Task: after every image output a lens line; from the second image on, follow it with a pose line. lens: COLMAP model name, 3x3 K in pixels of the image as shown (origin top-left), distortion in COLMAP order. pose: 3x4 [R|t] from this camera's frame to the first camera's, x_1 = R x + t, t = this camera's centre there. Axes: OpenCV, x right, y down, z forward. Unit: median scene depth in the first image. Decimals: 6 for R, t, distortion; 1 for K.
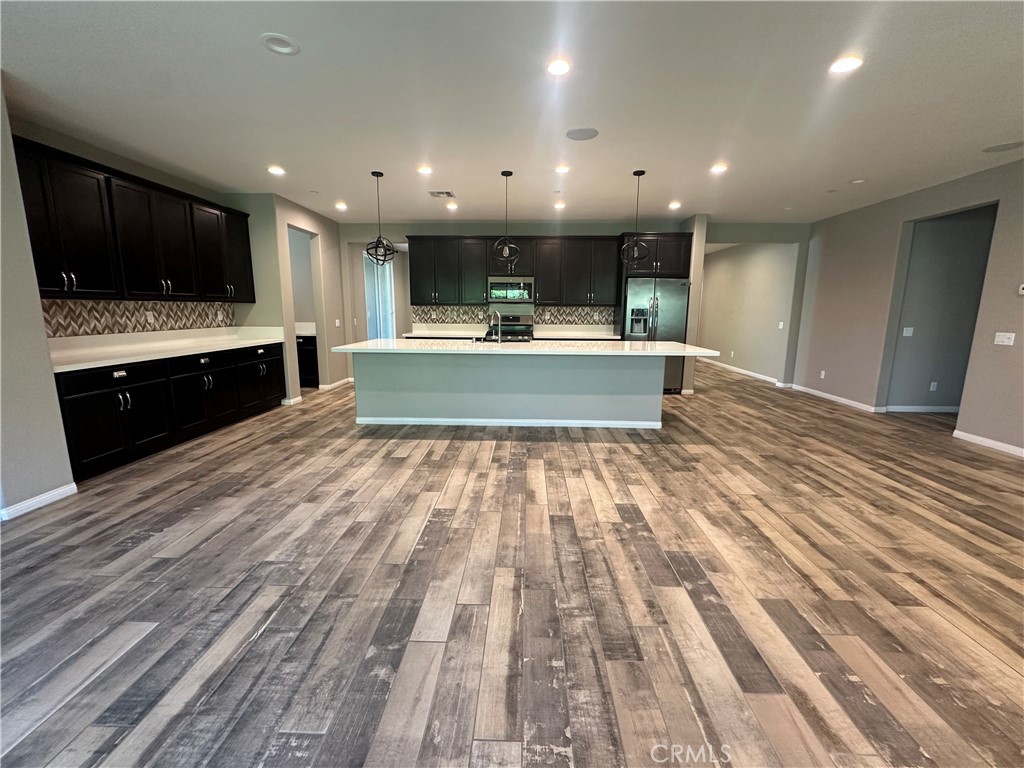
lens RADIAL K [[431.0, 0, 512.0], [0, 431.0, 384.0], [0, 0, 1]] dist [-0.002848, 0.000390]
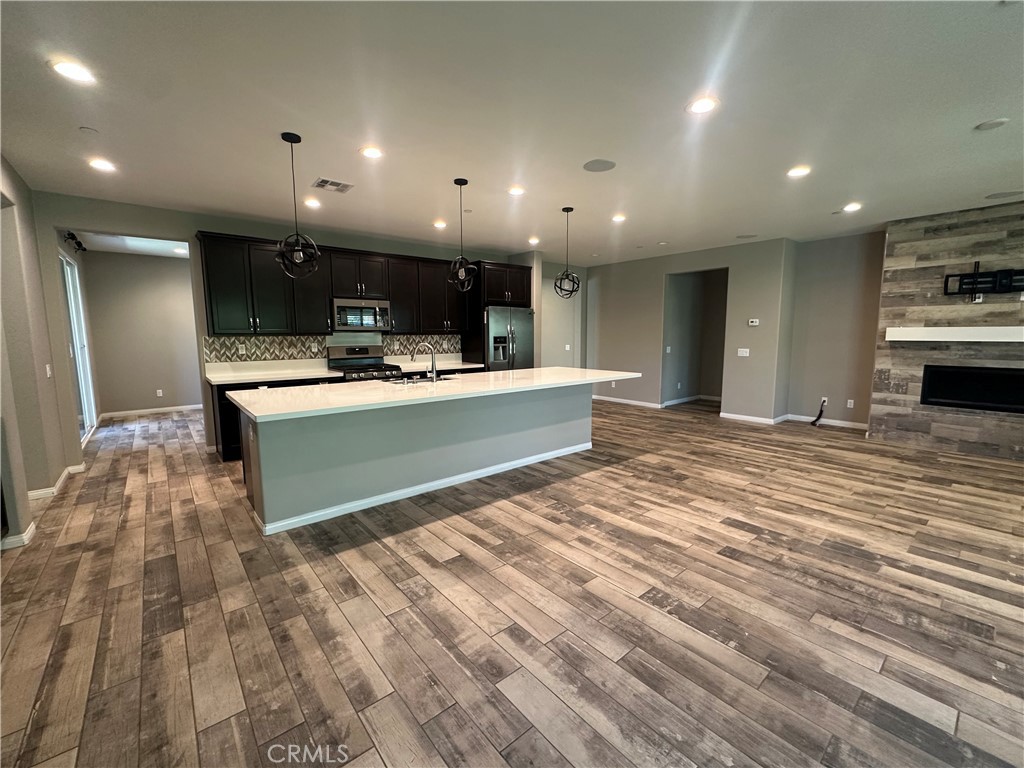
lens RADIAL K [[431.0, 0, 512.0], [0, 431.0, 384.0], [0, 0, 1]] dist [-0.002848, 0.000390]
pose [[0.739802, -0.089289, 0.666873, -0.644049], [0.124532, 0.992201, -0.005304, -0.094432], [-0.661199, 0.086971, 0.745152, 0.406358]]
